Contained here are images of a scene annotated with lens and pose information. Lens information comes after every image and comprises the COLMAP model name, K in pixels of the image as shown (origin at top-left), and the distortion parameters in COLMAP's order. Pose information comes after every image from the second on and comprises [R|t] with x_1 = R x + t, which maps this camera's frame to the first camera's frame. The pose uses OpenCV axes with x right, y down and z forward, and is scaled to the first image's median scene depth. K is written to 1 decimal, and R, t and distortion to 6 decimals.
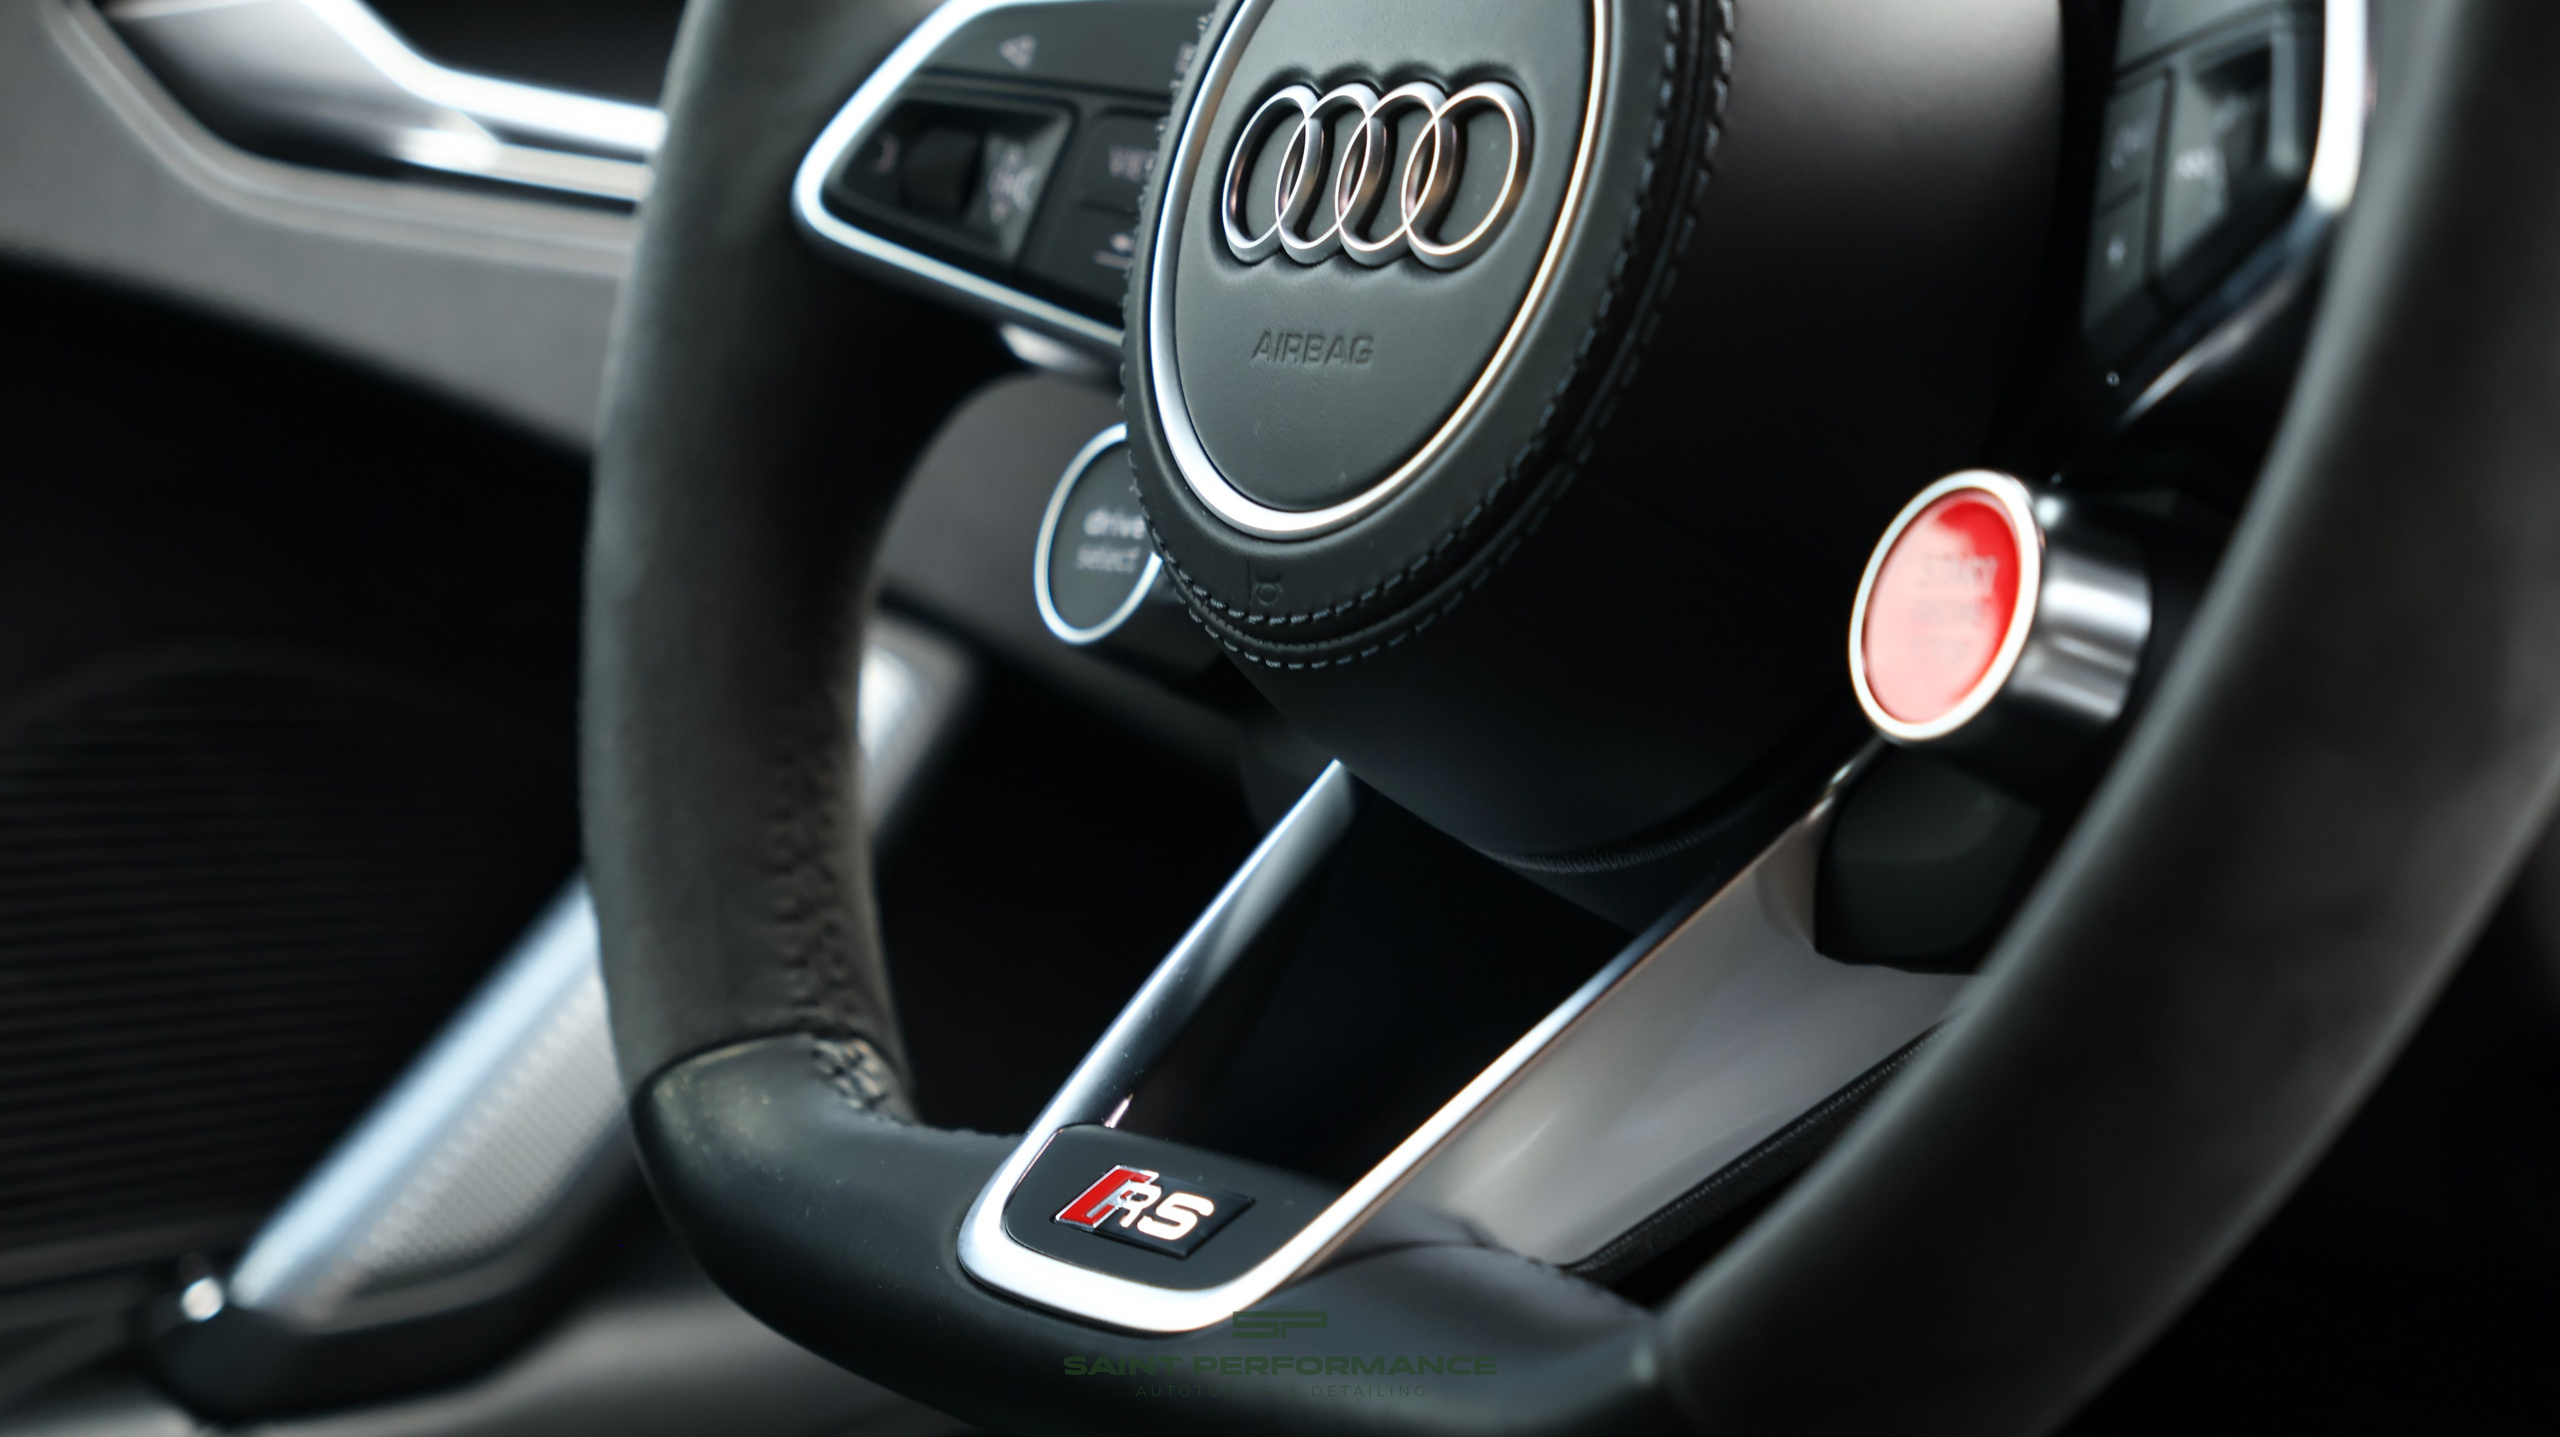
lens RADIAL K [[6191.4, 0, 1269.3], [0, 6191.4, 728.8], [0, 0, 1]] dist [0.133576, 0.000000]
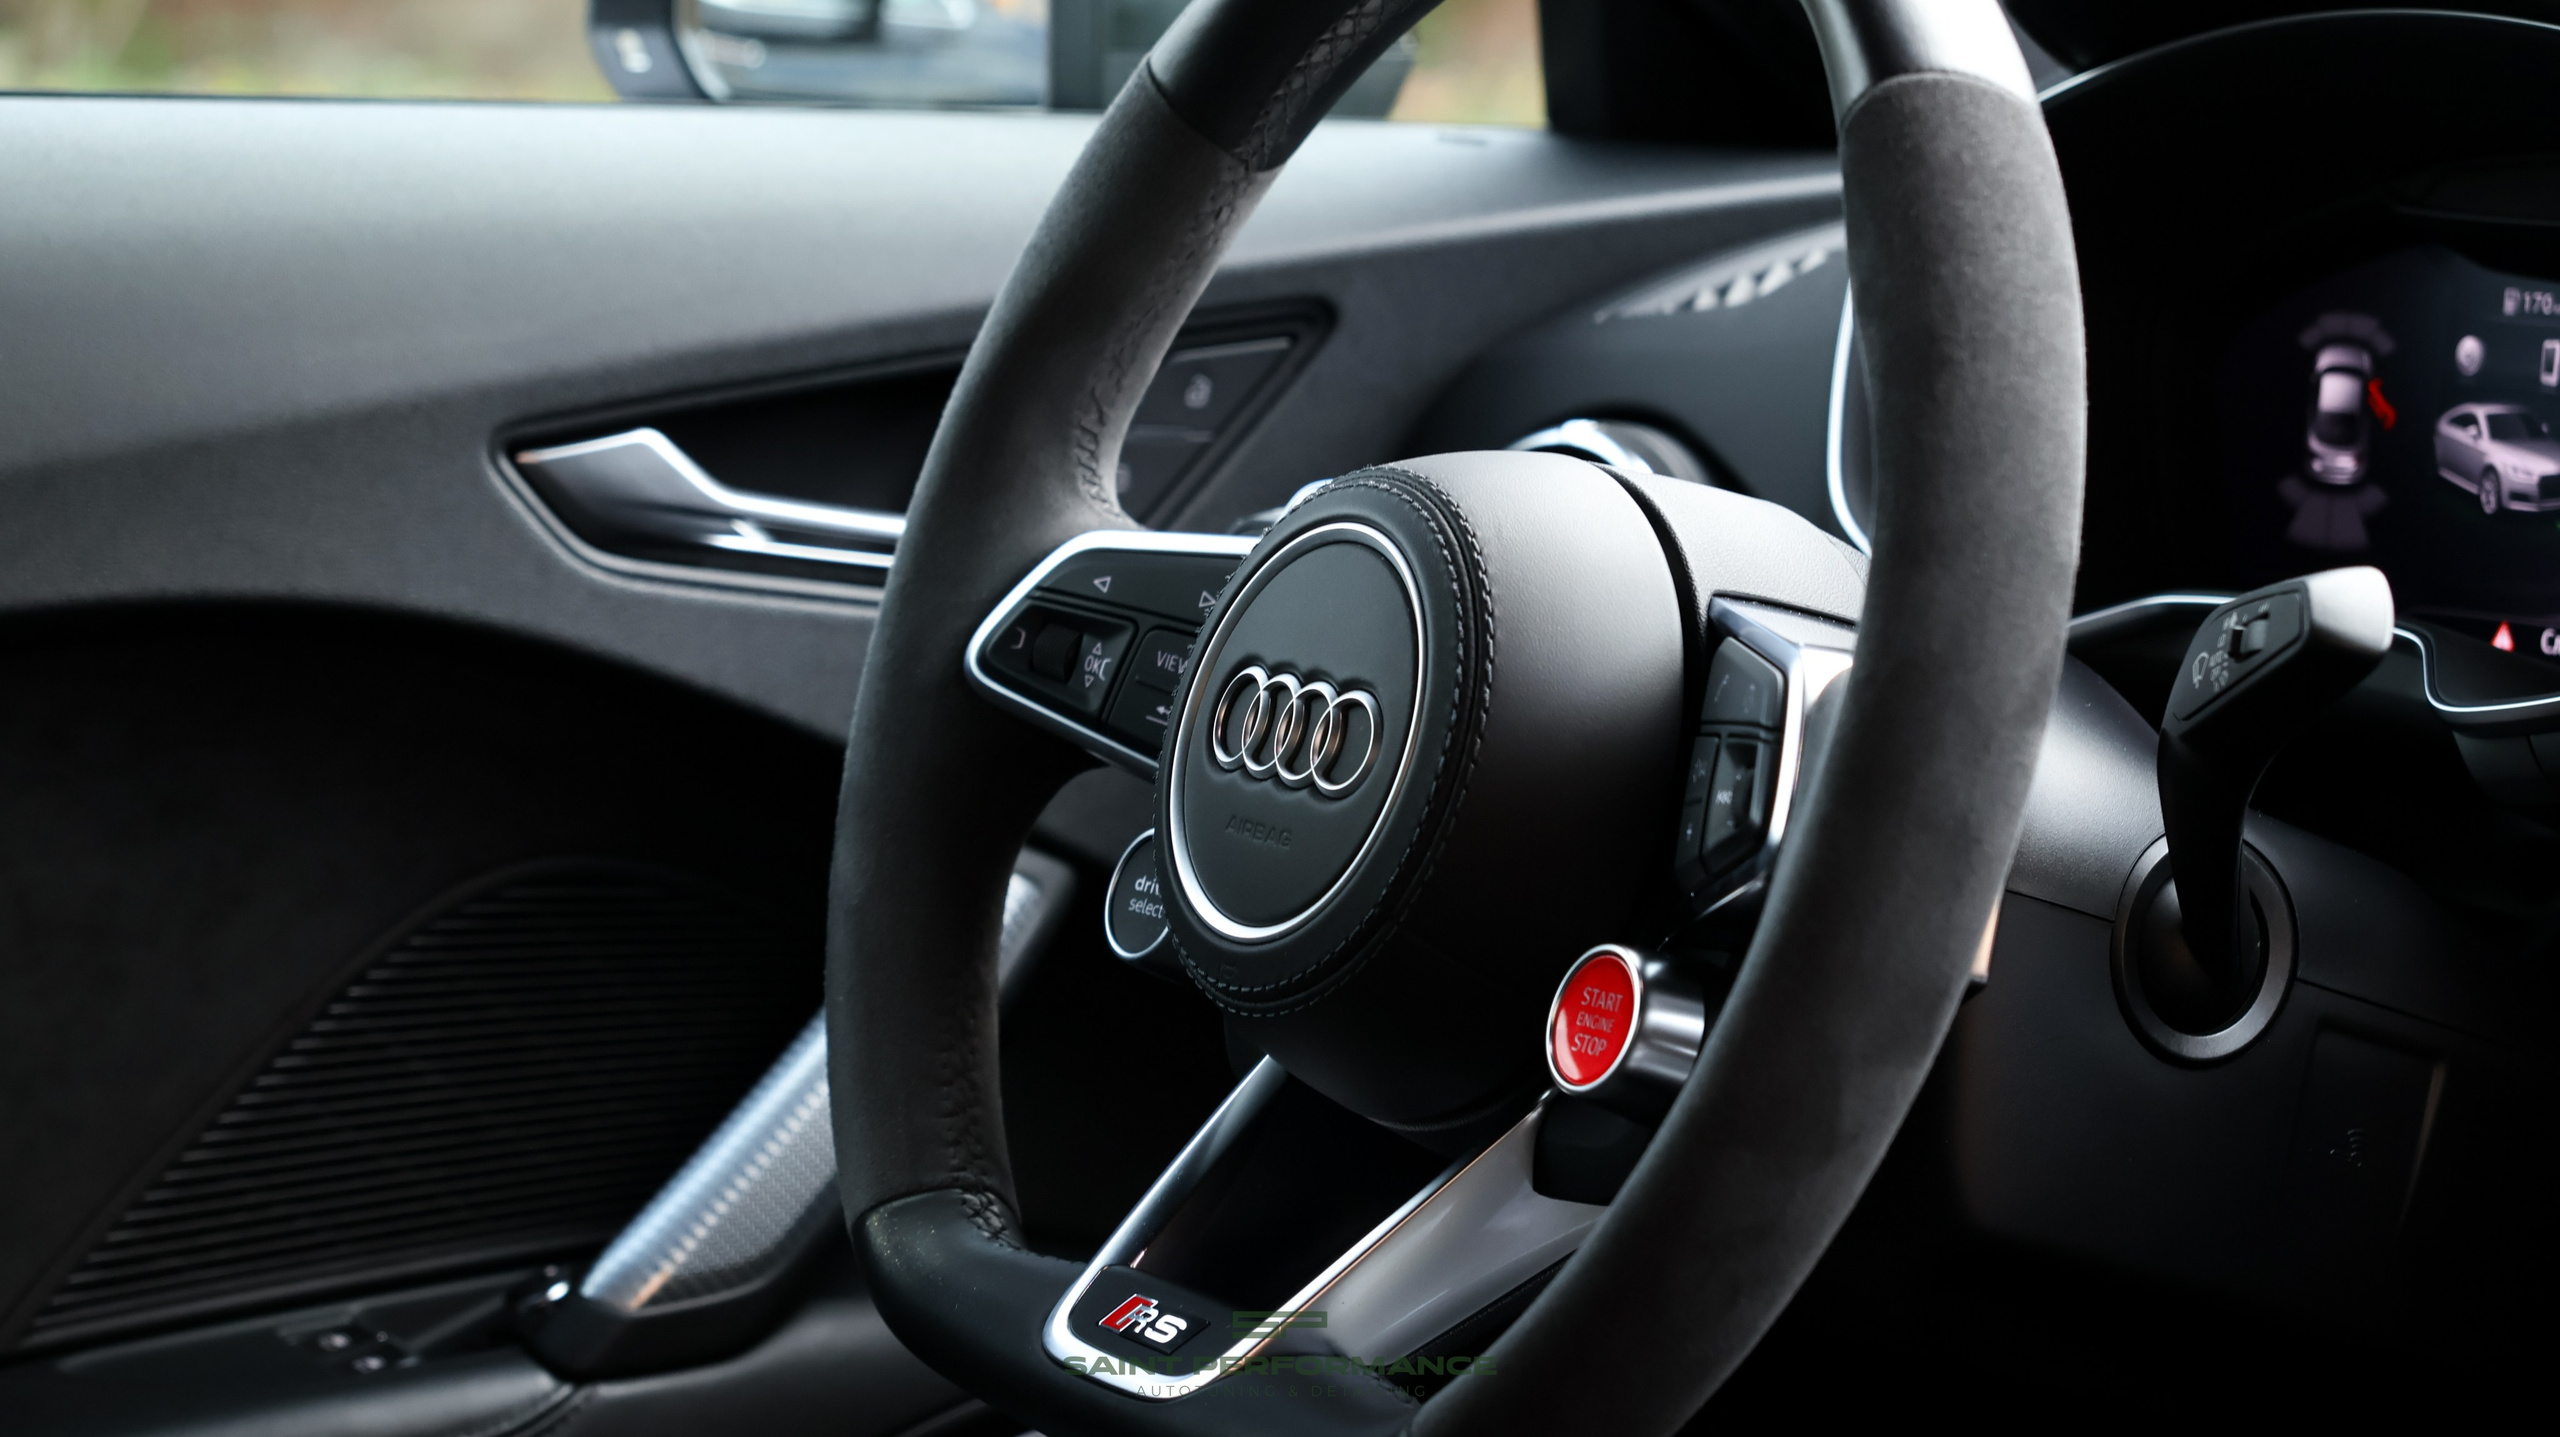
lens RADIAL K [[6191.4, 0, 1290.0], [0, 6191.4, 711.5], [0, 0, 1]] dist [0.133576, 0.000000]
pose [[0.999392, 0.027680, -0.021214, 0.050120], [-0.026950, 0.999060, 0.033947, -0.149592], [0.022134, -0.033354, 0.999198, -0.713028]]
